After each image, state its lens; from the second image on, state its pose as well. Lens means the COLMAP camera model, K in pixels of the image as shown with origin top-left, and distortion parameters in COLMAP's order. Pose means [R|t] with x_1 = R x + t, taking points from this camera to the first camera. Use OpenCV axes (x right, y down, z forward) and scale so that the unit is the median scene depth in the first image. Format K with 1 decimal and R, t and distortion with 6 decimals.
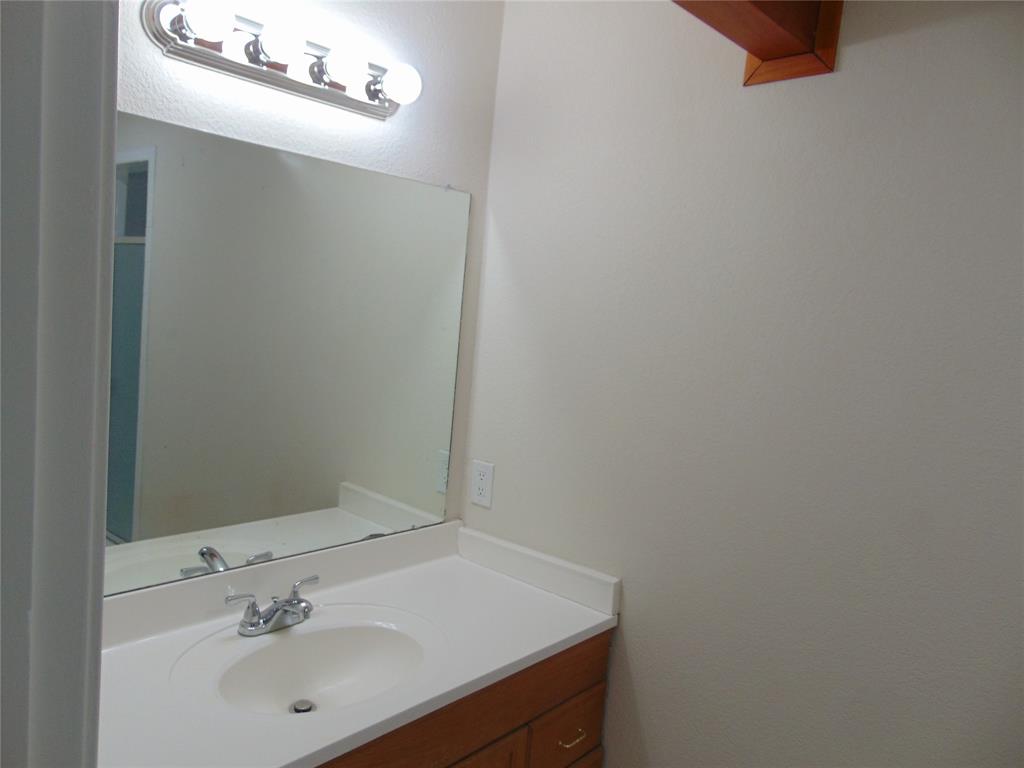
lens RADIAL K [[770.9, 0, 512.0], [0, 770.9, 384.0], [0, 0, 1]] dist [-0.020290, 0.067235]
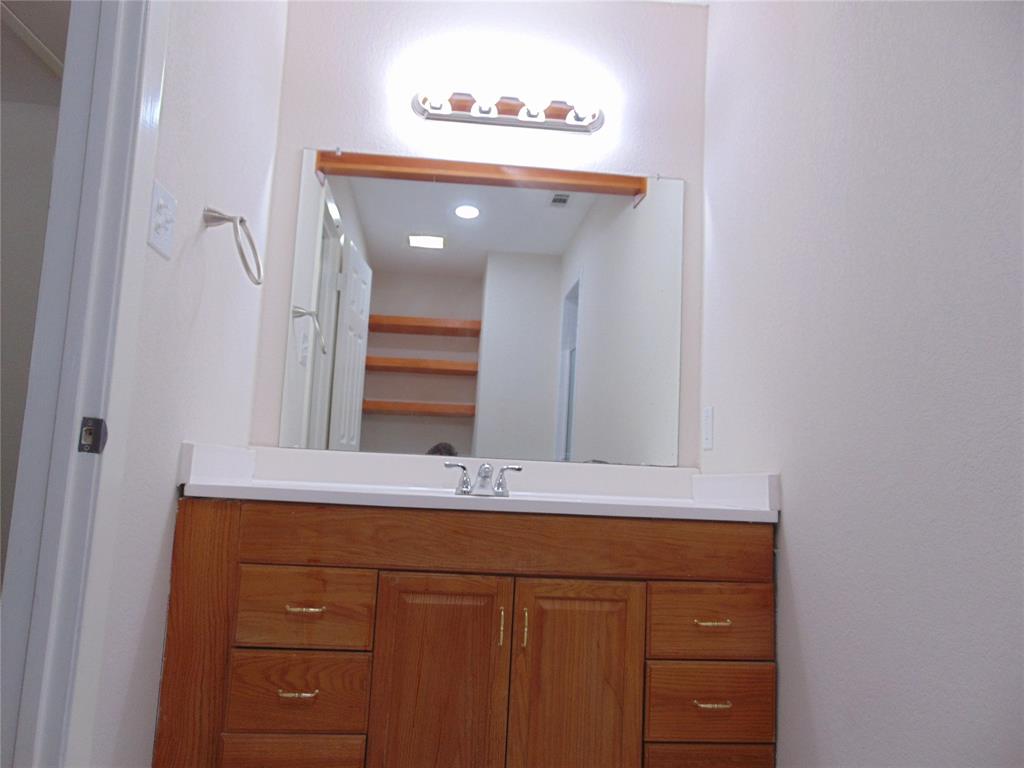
lens RADIAL K [[770.9, 0, 512.0], [0, 770.9, 384.0], [0, 0, 1]] dist [-0.020290, 0.067235]
pose [[0.720172, -0.138309, -0.679870, 0.567325], [-0.061959, 0.963192, -0.261578, 0.417388], [0.691024, 0.230505, 0.685094, 0.083657]]
